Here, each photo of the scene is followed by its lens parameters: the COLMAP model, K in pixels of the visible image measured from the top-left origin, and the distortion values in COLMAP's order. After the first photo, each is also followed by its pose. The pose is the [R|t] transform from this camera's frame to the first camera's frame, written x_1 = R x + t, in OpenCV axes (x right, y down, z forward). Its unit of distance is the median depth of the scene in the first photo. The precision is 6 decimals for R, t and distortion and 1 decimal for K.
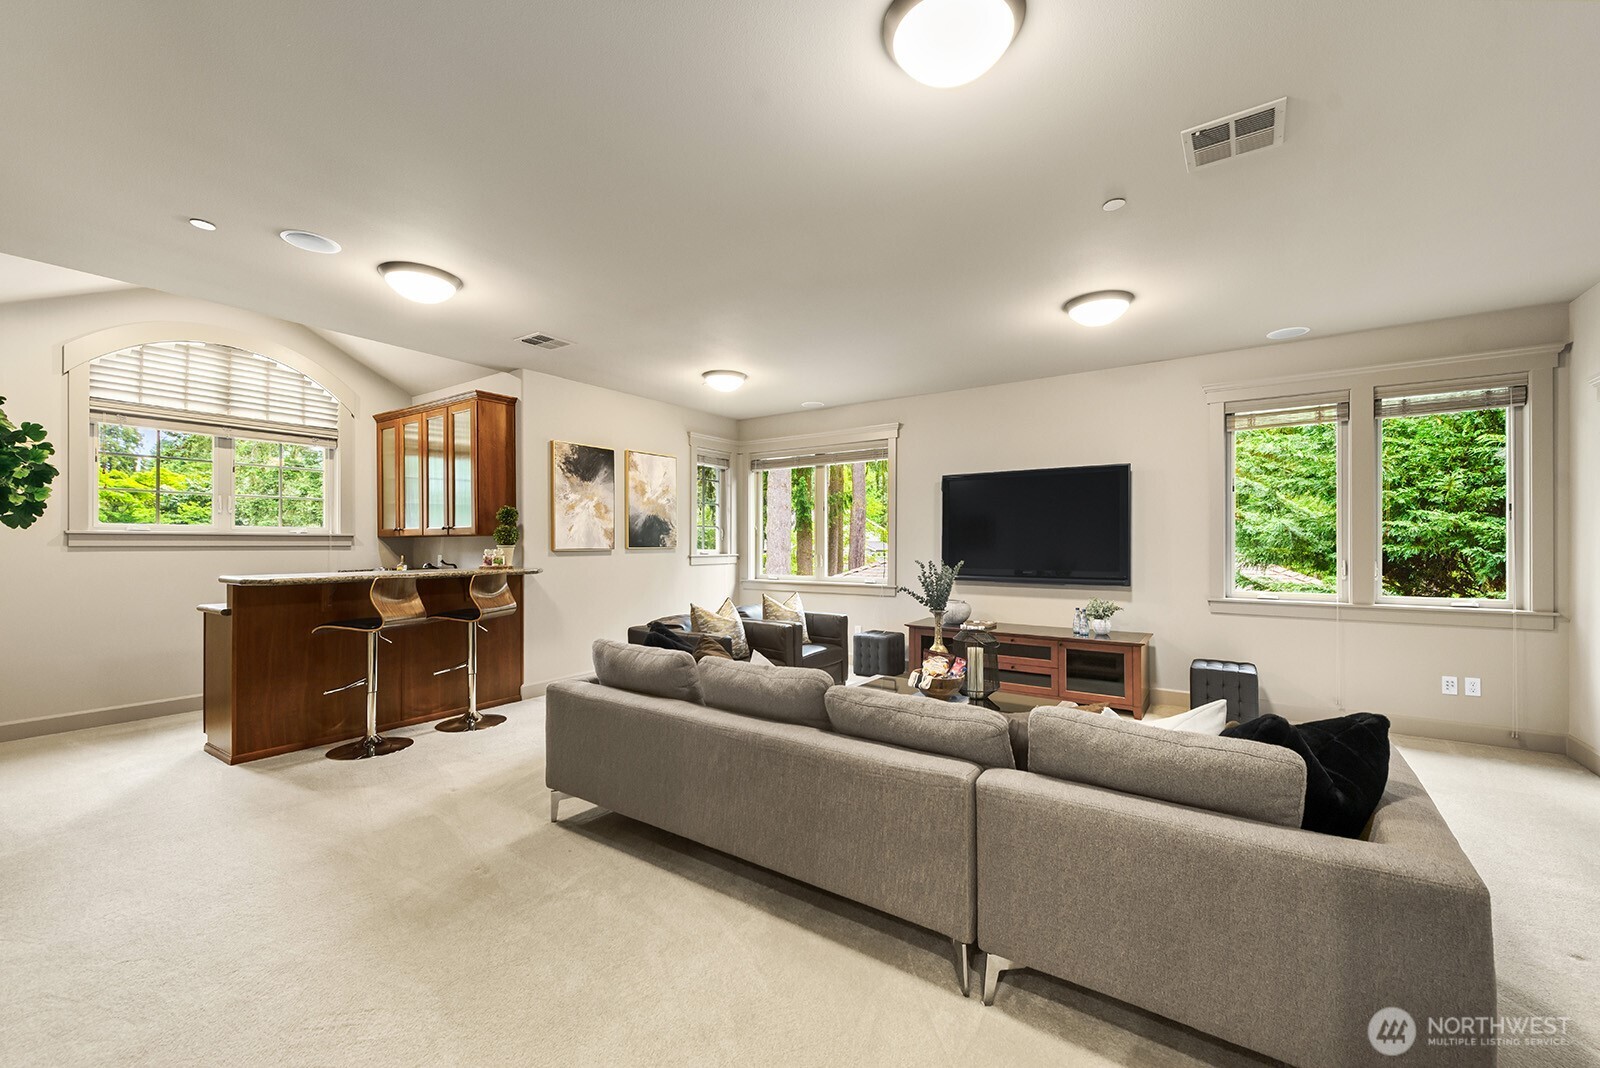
lens RADIAL K [[641.6, 0, 808.7], [0, 641.6, 541.1], [0, 0, 1]] dist [-0.001306, -0.000558]
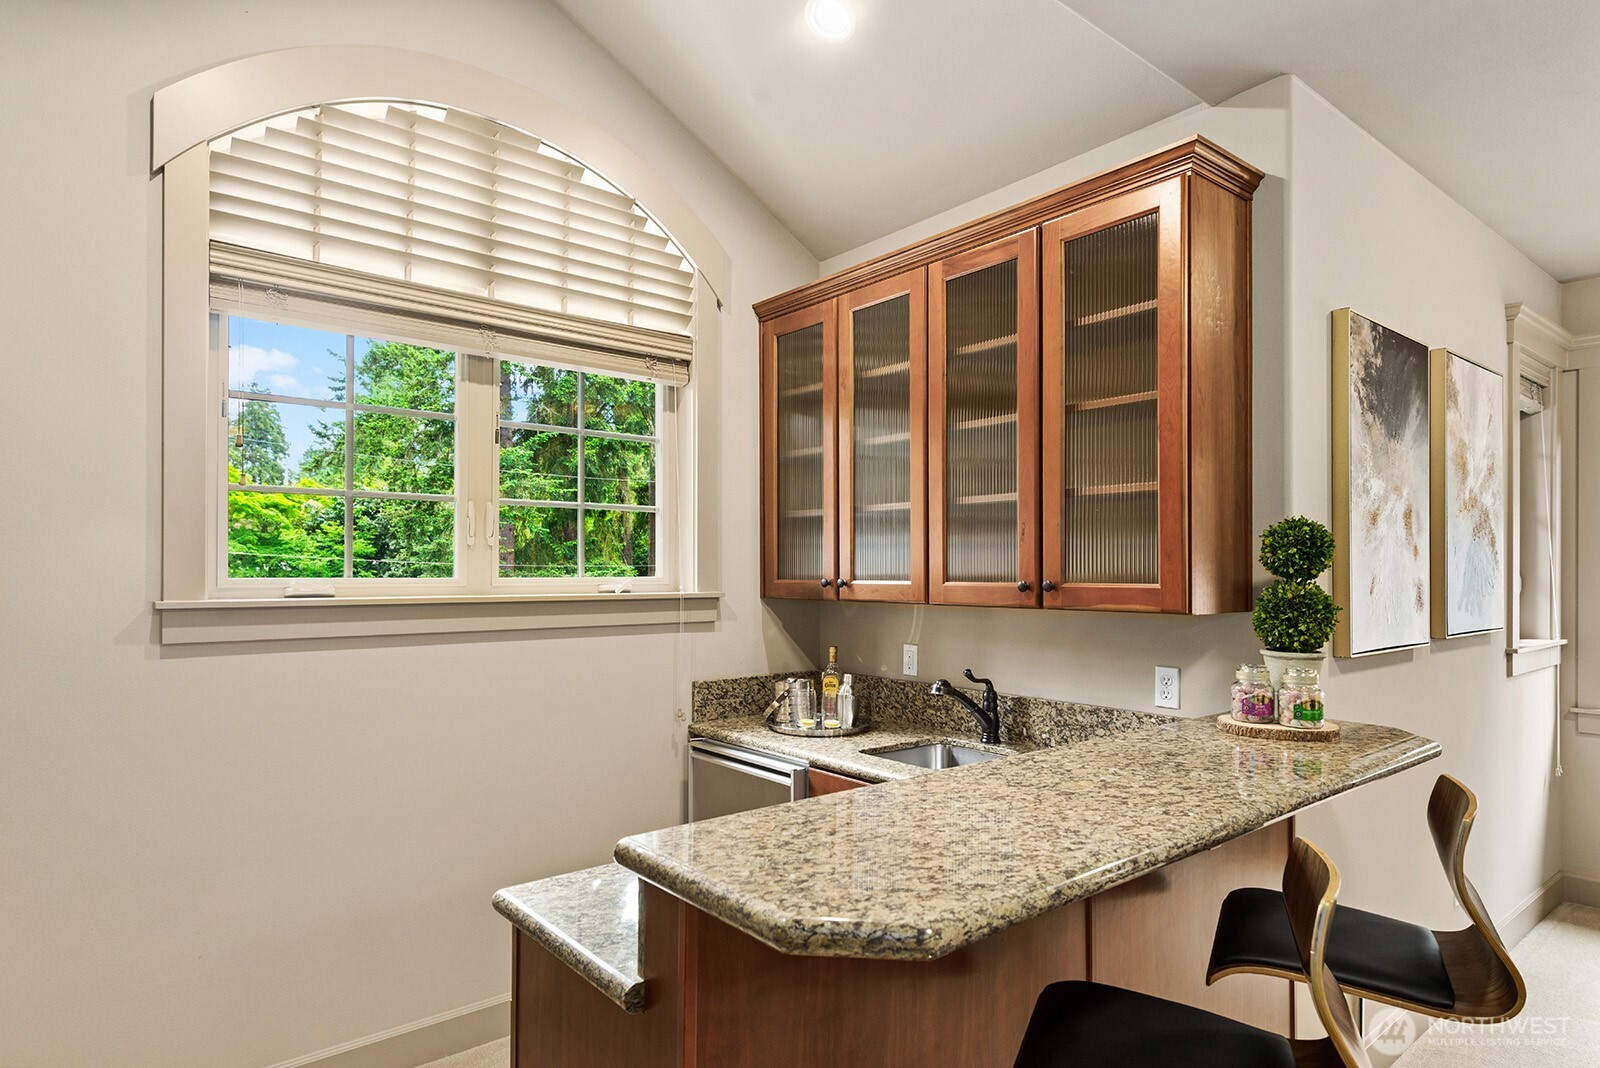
lens RADIAL K [[926.0, 0, 788.4], [0, 926.0, 563.0], [0, 0, 1]] dist [0.008669, 0.000543]
pose [[0.951766, 0.000527, -0.306824, -0.492286], [-0.001845, 0.999990, -0.004006, -0.027975], [0.306819, 0.004379, 0.951758, 0.455134]]
